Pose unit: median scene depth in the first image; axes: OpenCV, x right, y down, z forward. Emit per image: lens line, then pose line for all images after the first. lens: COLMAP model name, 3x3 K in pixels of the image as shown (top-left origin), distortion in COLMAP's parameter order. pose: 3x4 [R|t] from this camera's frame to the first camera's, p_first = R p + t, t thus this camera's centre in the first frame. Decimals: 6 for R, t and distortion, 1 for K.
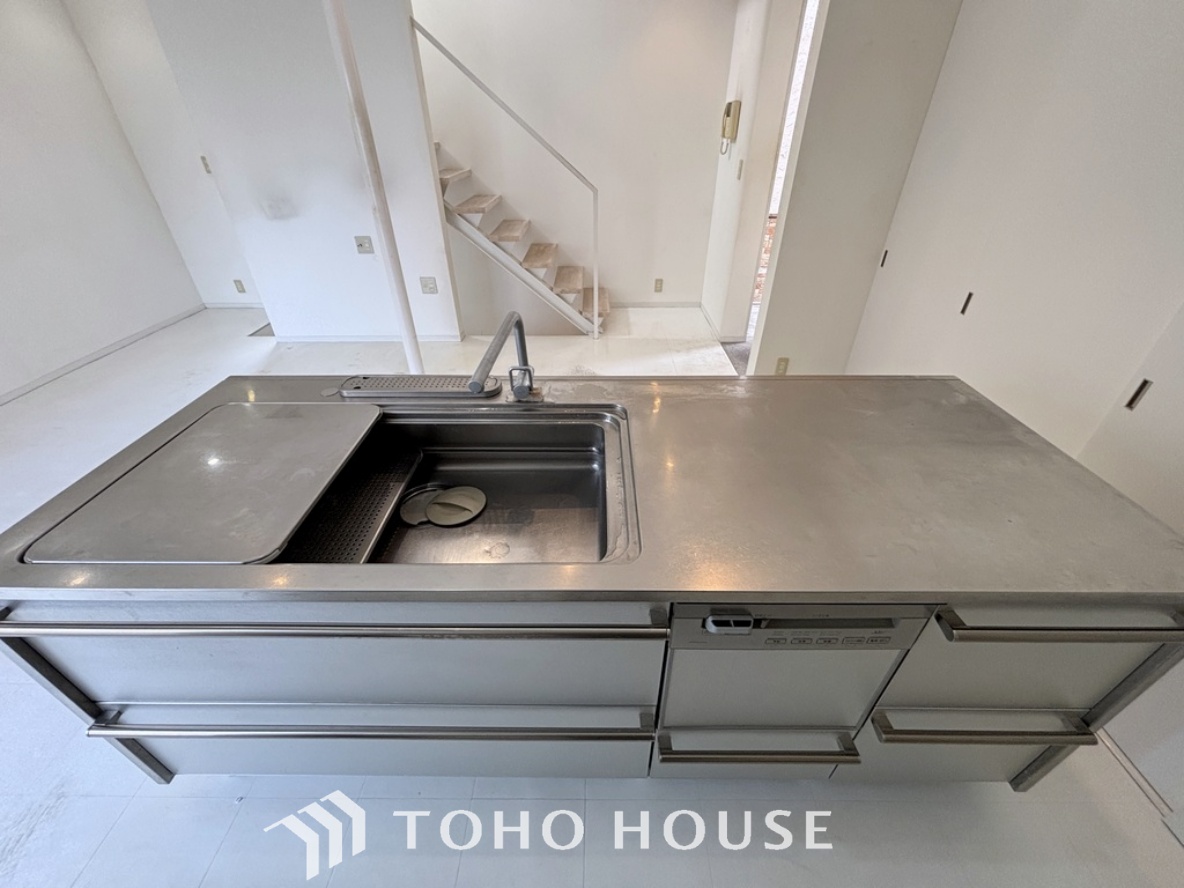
lens RADIAL K [[482.2, 0, 593.3], [0, 482.2, 441.5], [0, 0, 1]] dist [0.000445, -0.000058]
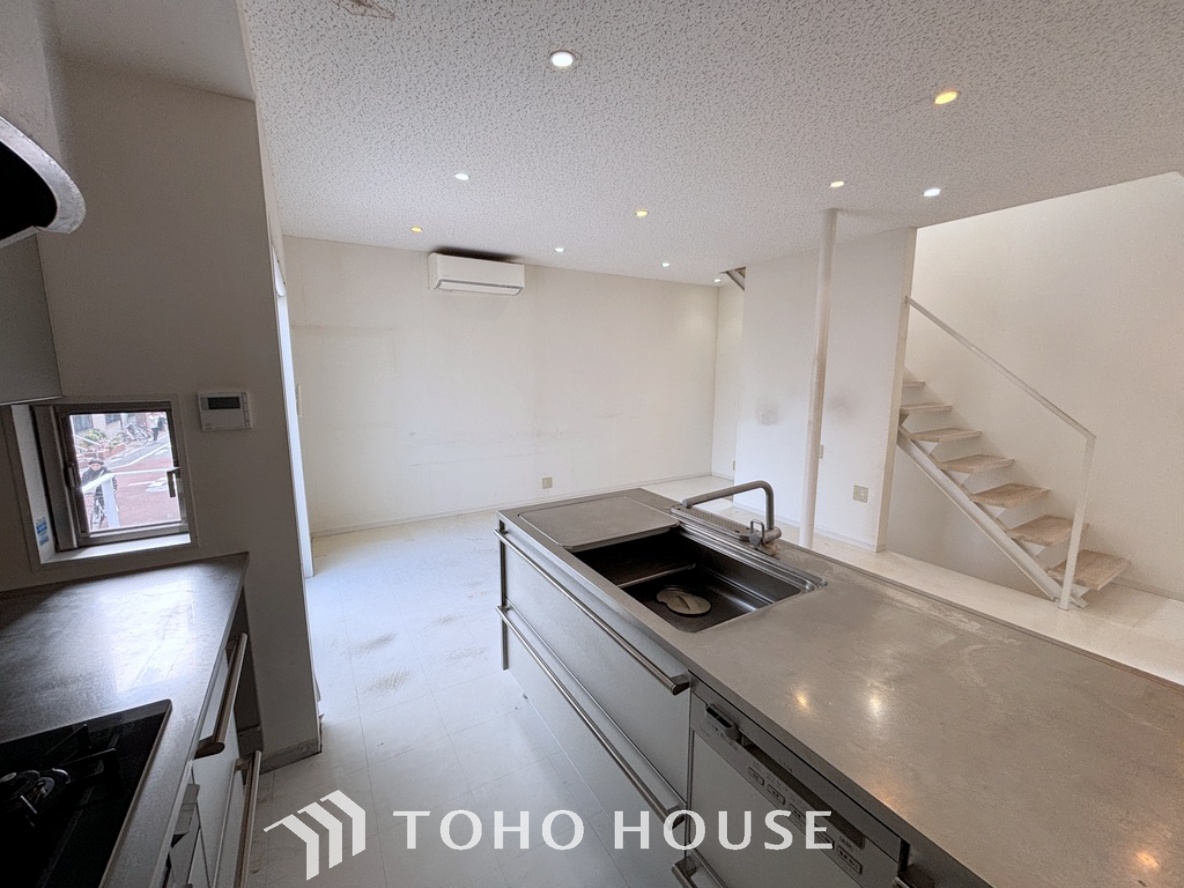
lens RADIAL K [[477.0, 0, 592.7], [0, 477.0, 442.3], [0, 0, 1]] dist [-0.000649, 0.000235]
pose [[0.522006, 0.139750, -0.841415, 0.229355], [-0.475134, 0.866897, -0.150786, 0.024154], [0.708348, 0.478497, 0.518926, -0.038003]]
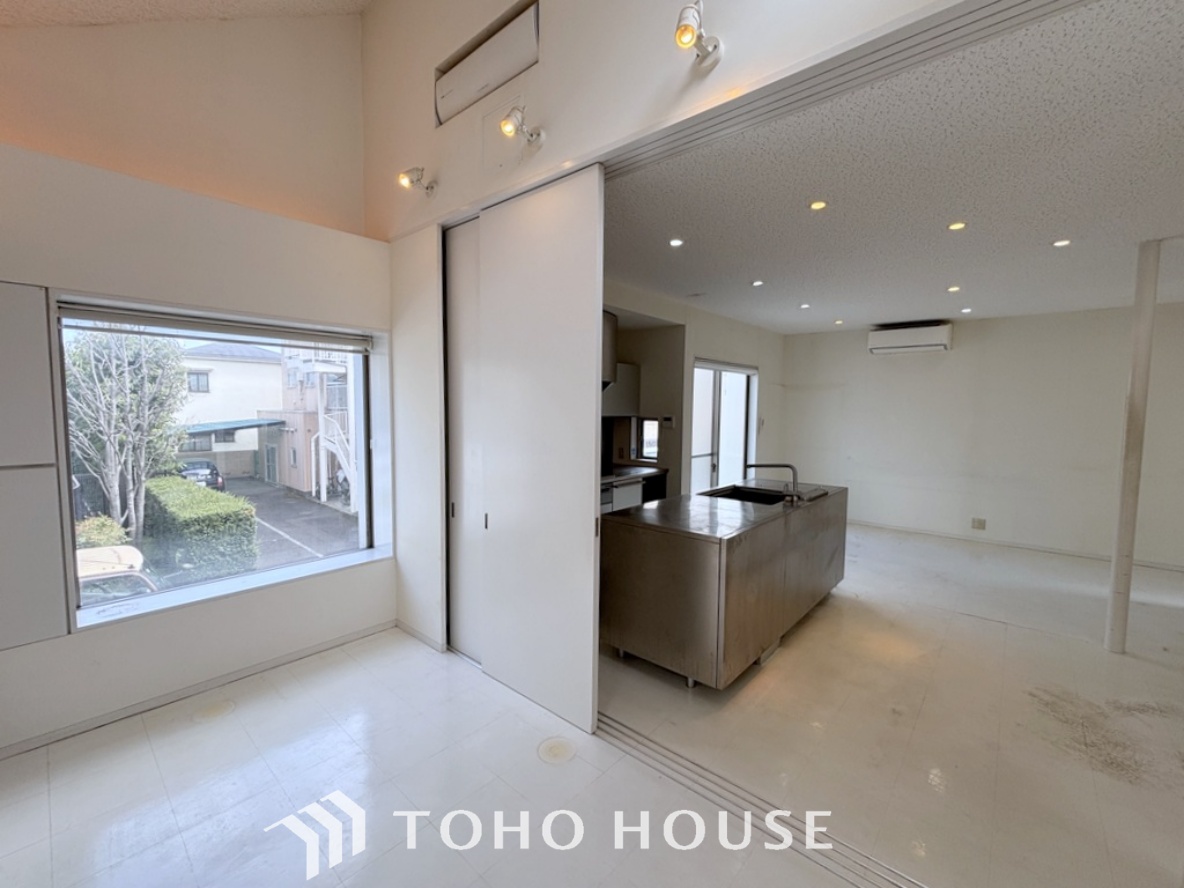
lens RADIAL K [[493.2, 0, 592.0], [0, 493.2, 444.0], [0, 0, 1]] dist [-0.000994, 0.000123]
pose [[-0.648361, 0.053102, -0.759479, 0.883840], [-0.428690, 0.798928, 0.421829, -0.347014], [0.629169, 0.599078, -0.495229, 0.520649]]
